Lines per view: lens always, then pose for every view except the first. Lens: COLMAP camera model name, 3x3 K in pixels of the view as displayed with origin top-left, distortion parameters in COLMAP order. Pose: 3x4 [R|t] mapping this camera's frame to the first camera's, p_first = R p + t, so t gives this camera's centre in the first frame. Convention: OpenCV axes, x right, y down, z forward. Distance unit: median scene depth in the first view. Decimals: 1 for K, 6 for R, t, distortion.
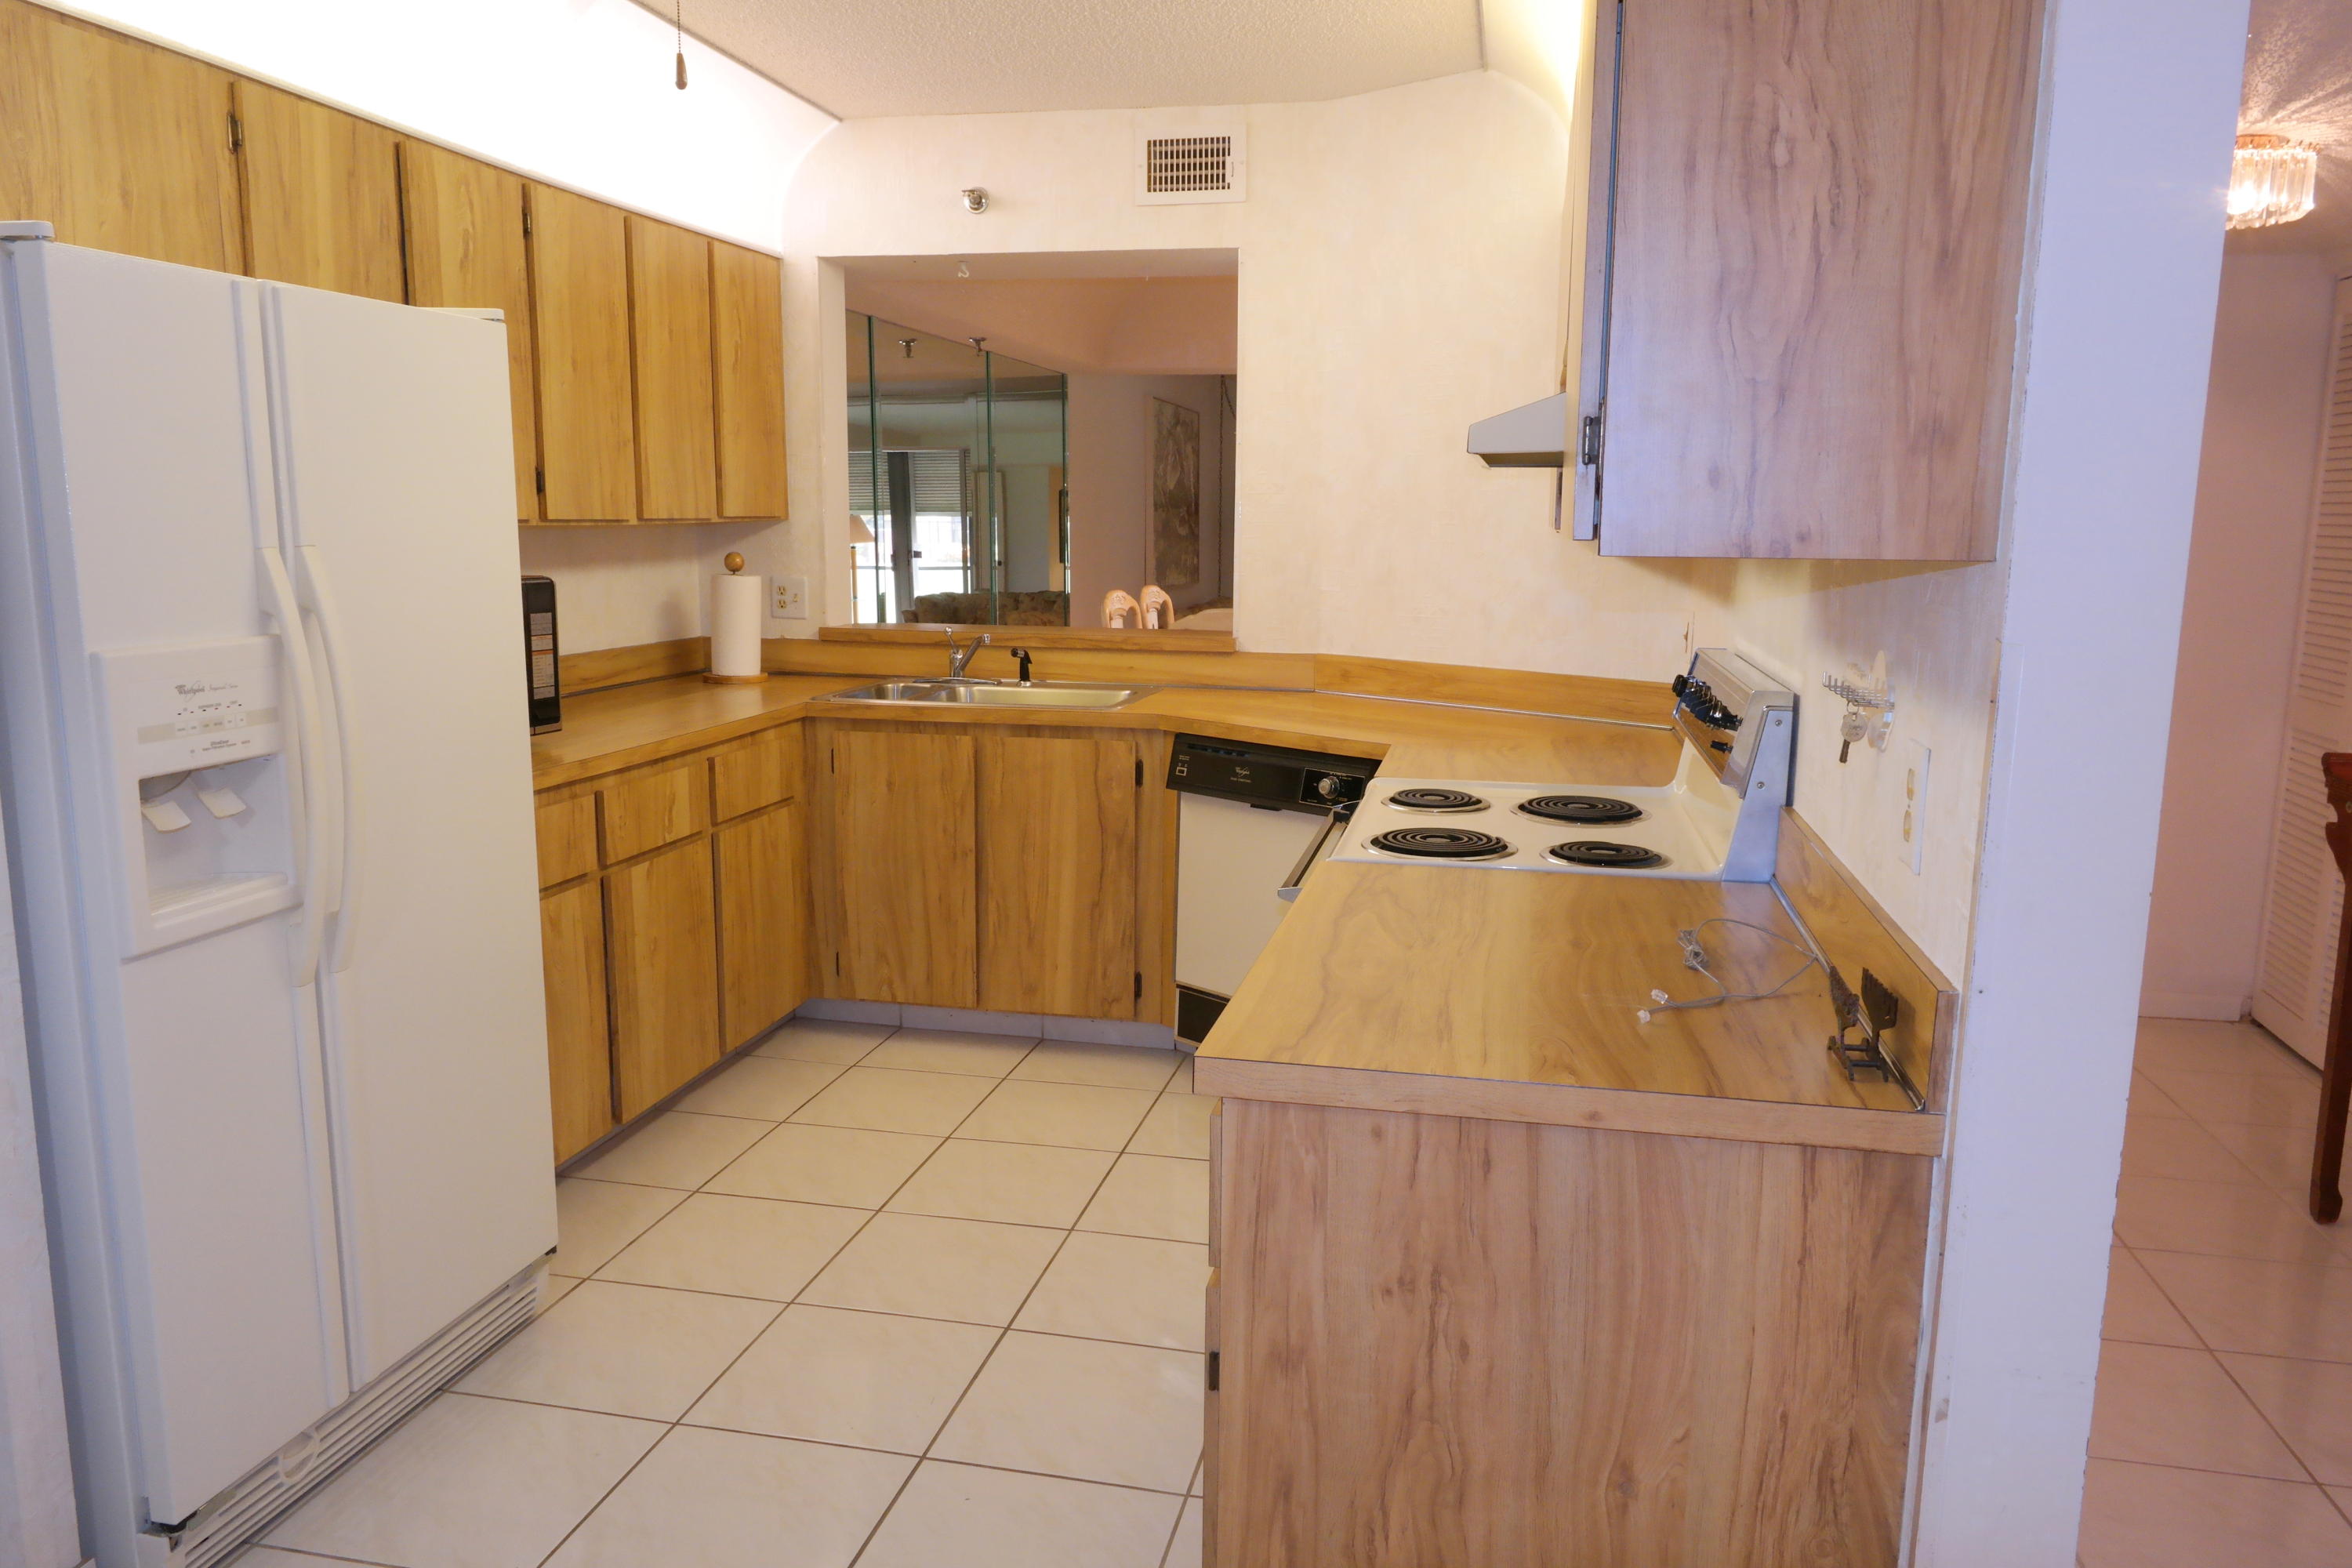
lens RADIAL K [[1625.2, 0, 1171.3], [0, 1625.2, 790.2], [0, 0, 1]] dist [-0.014185, 0.010935]
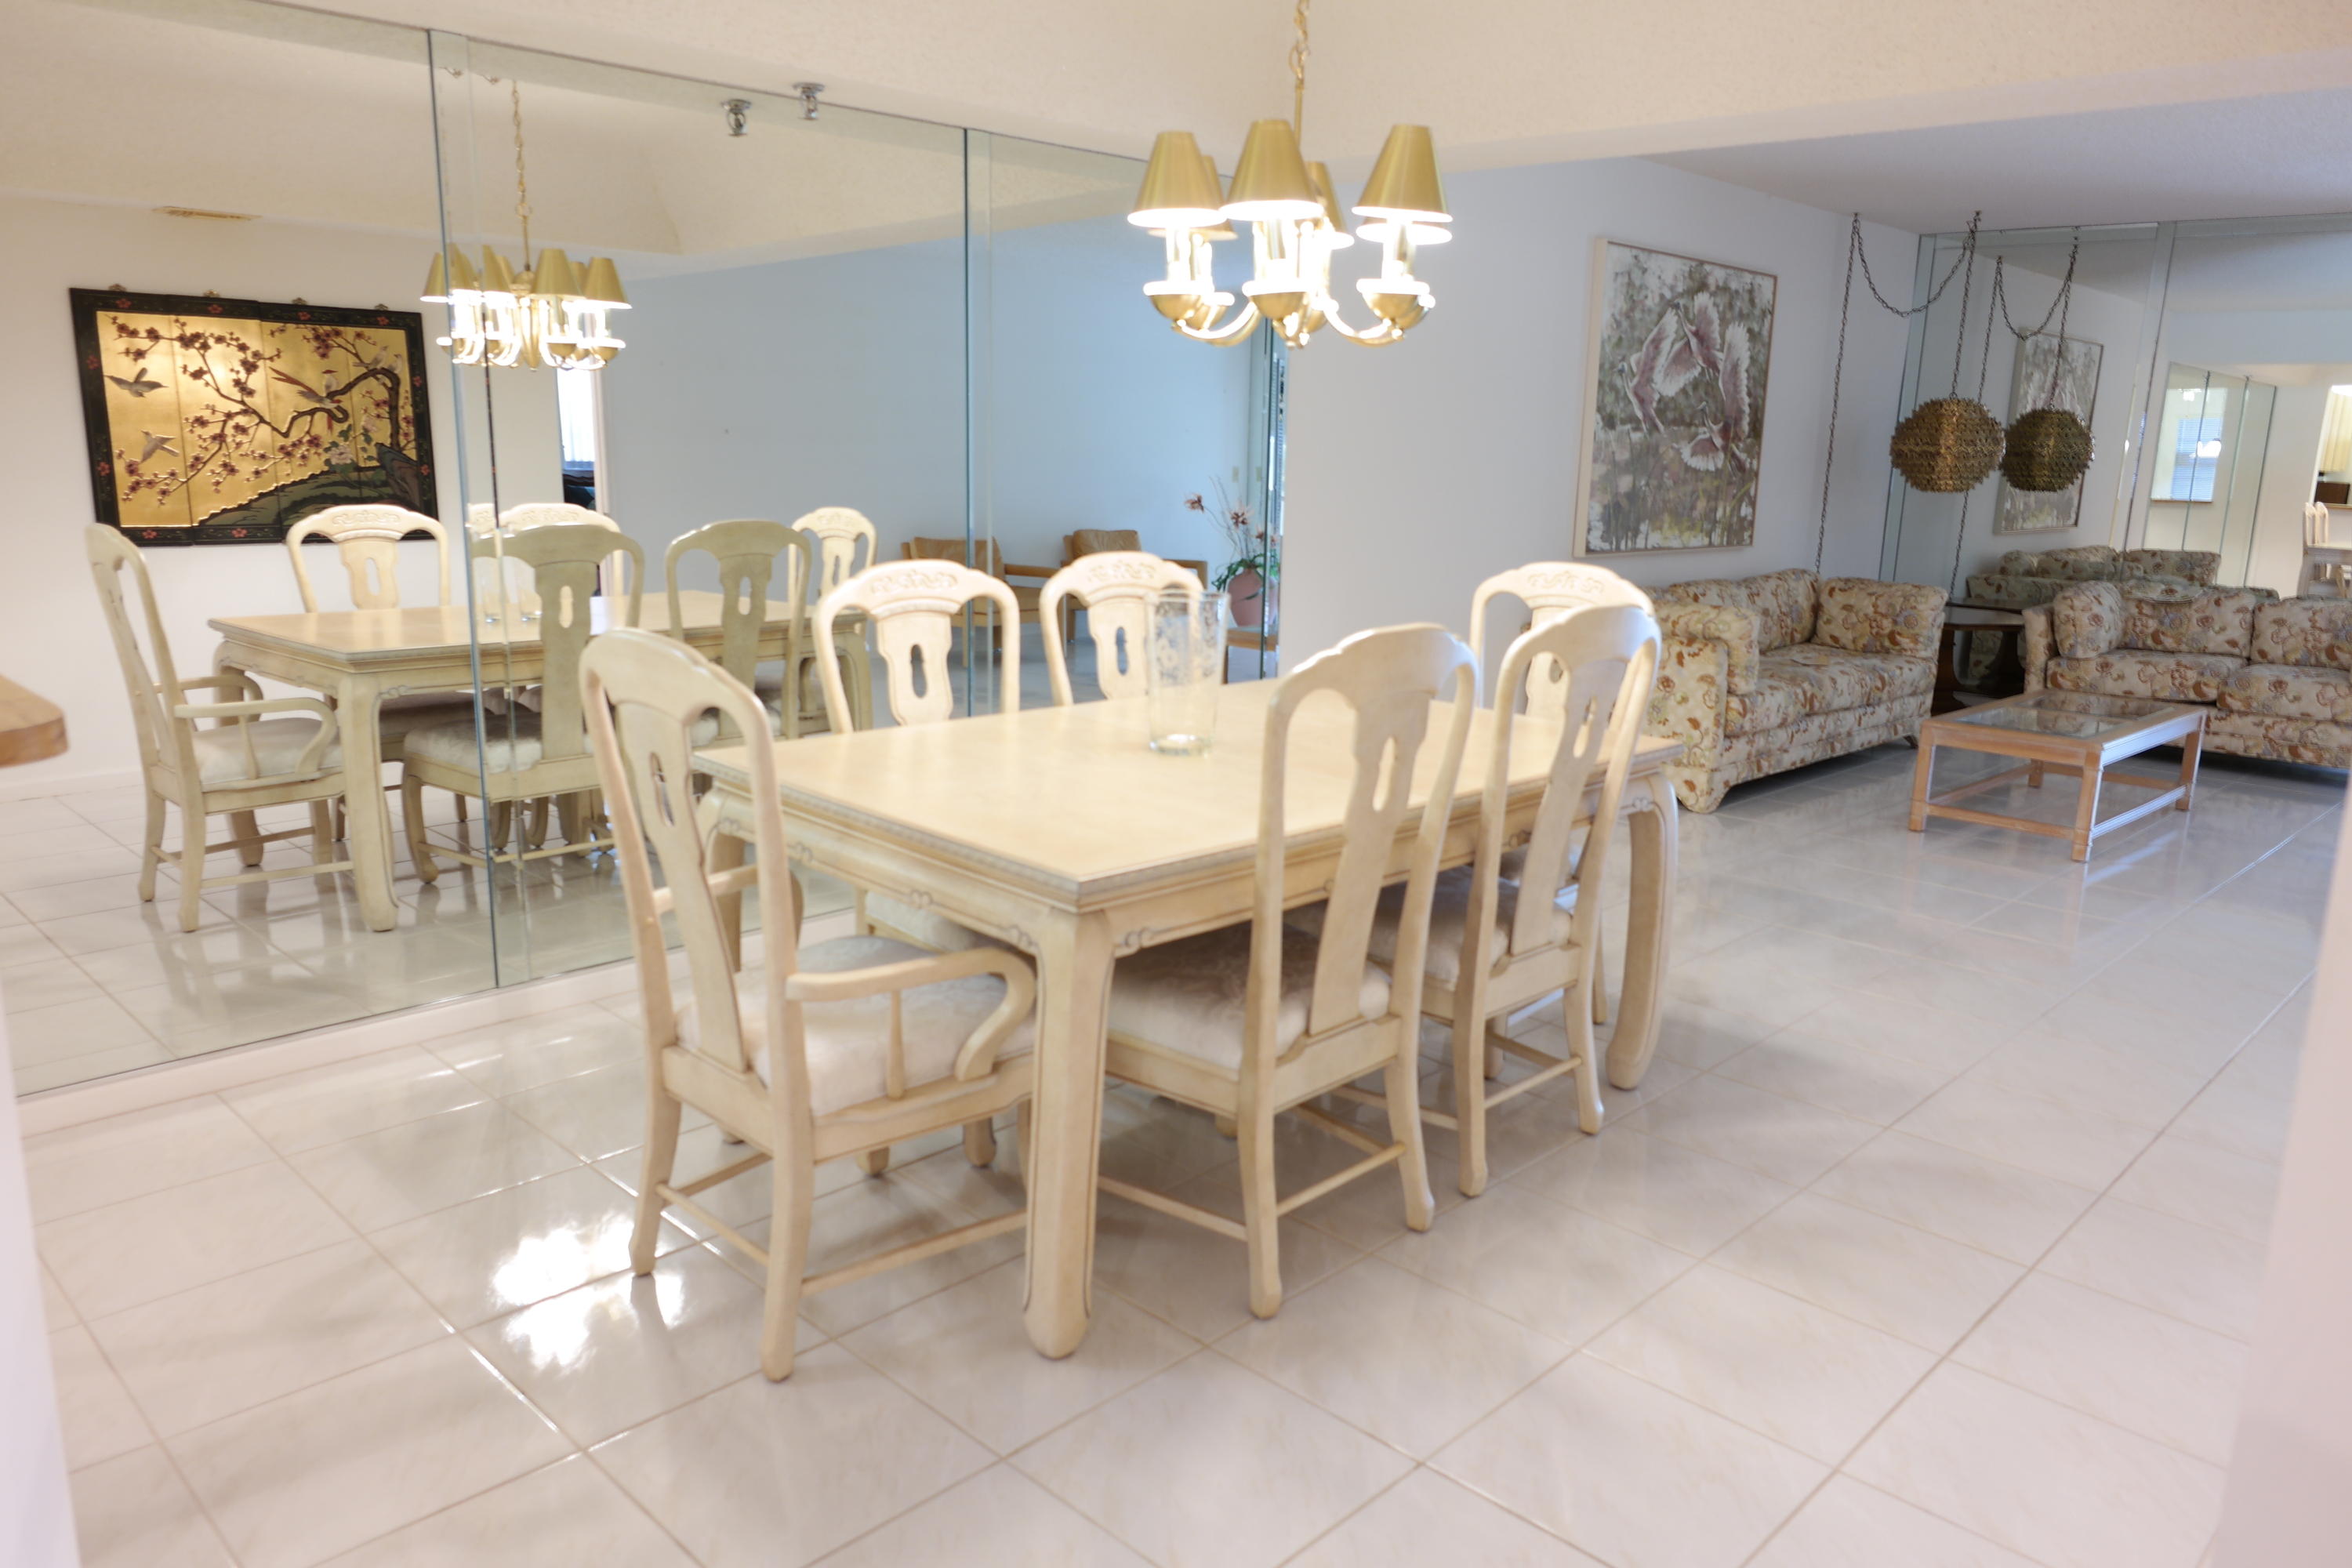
lens RADIAL K [[1625.2, 0, 1171.3], [0, 1625.2, 790.2], [0, 0, 1]] dist [-0.014185, 0.010935]
pose [[0.535372, -0.175069, 0.826273, -0.669772], [0.113029, 0.984333, 0.135323, -0.146266], [-0.837019, 0.020945, 0.546772, 0.849837]]
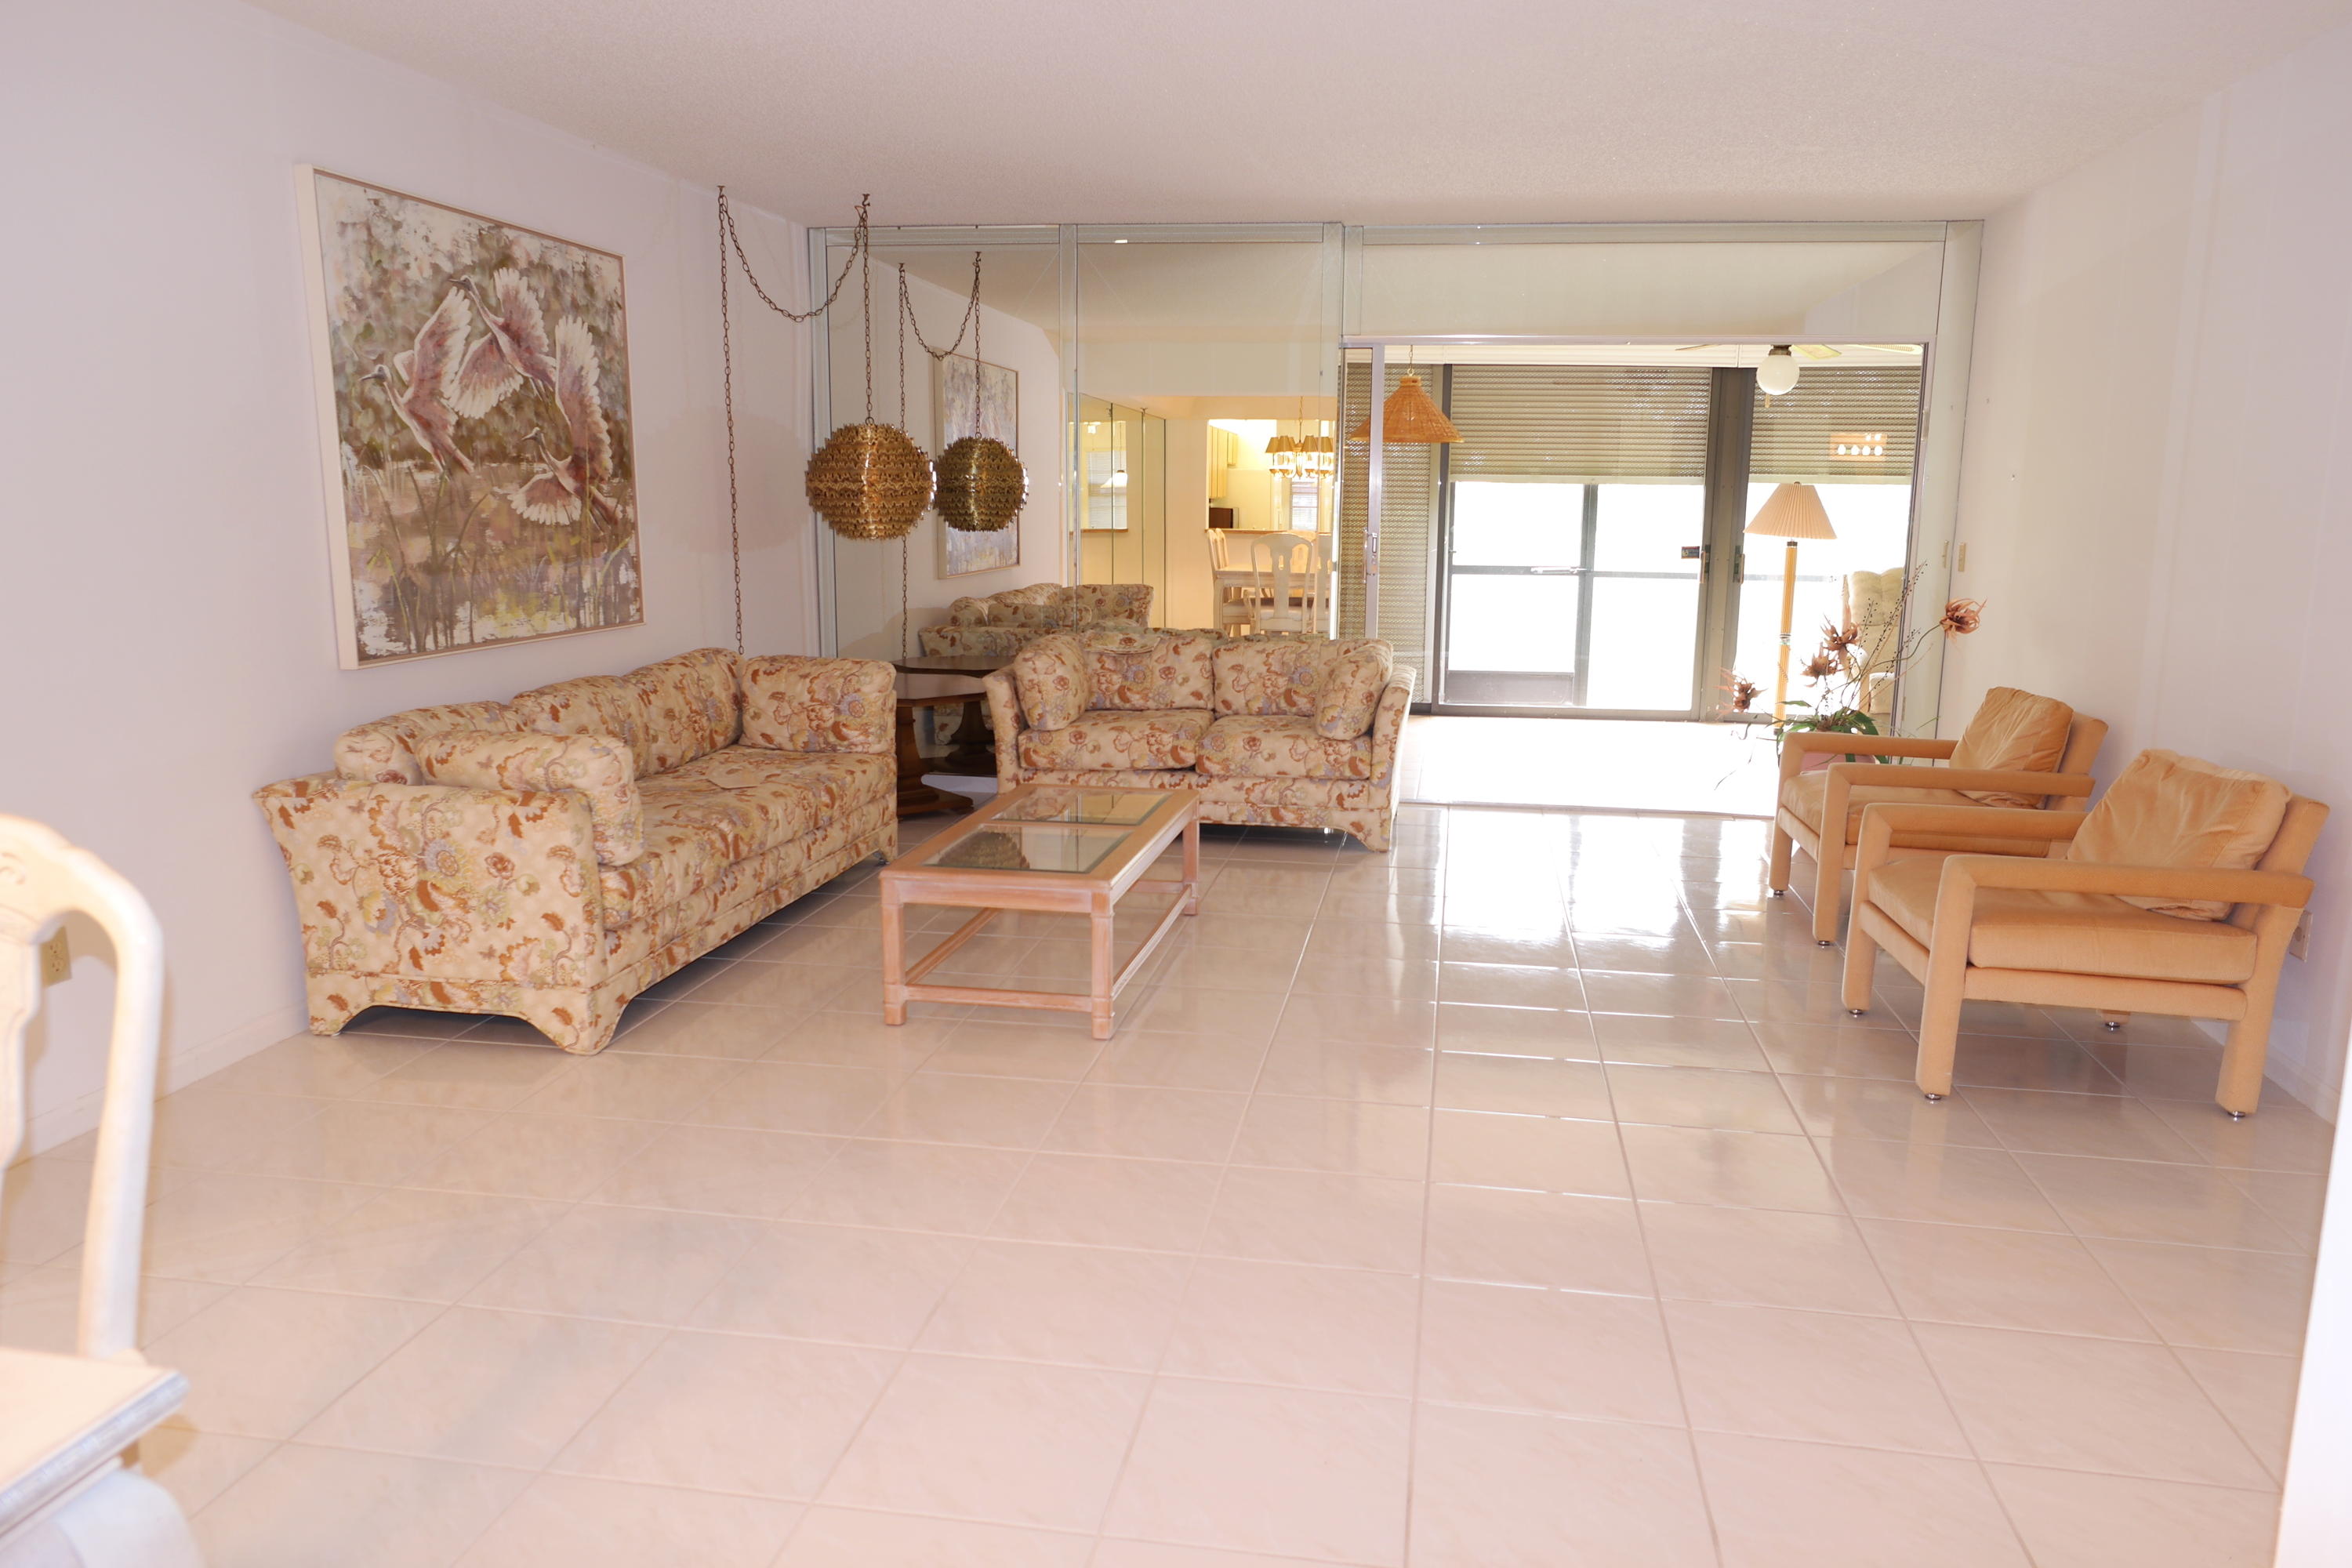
lens RADIAL K [[1625.2, 0, 1171.3], [0, 1625.2, 790.2], [0, 0, 1]] dist [-0.014185, 0.010935]
pose [[-0.039929, -0.188693, 0.981224, -0.461361], [0.154139, 0.969089, 0.192632, -0.148889], [-0.987242, 0.158936, -0.009610, 0.868295]]
